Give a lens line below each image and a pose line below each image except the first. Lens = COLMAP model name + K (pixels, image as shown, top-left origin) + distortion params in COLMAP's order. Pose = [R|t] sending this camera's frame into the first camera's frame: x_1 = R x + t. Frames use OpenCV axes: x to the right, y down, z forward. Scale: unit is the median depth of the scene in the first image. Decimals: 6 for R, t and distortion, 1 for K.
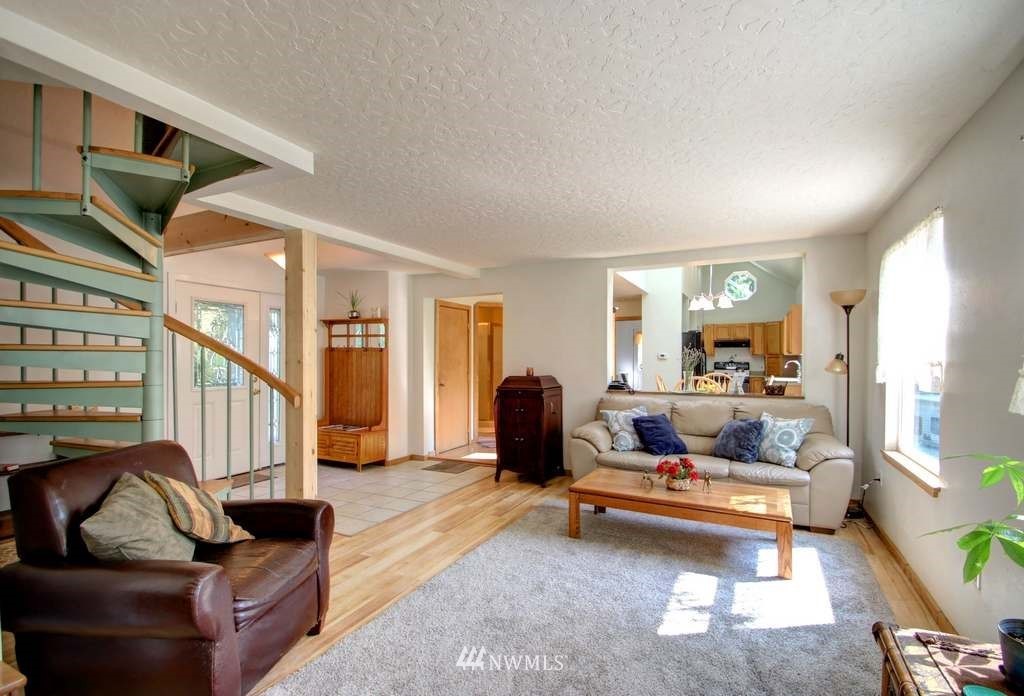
lens RADIAL K [[470.5, 0, 509.3], [0, 470.5, 353.3], [0, 0, 1]] dist [0.001982, 0.000063]
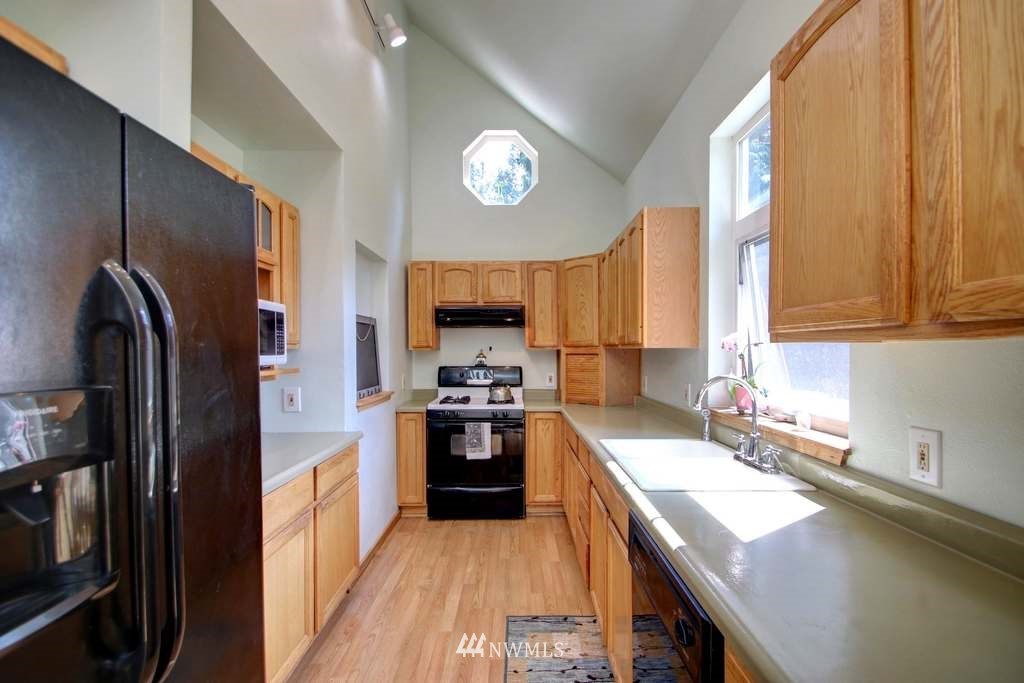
lens RADIAL K [[476.7, 0, 512.6], [0, 476.7, 343.8], [0, 0, 1]] dist [-0.005893, -0.001512]
pose [[0.891032, -0.008906, 0.453854, 0.329091], [0.005358, 0.999944, 0.009105, -0.002982], [-0.453909, -0.005681, 0.891030, 0.662493]]
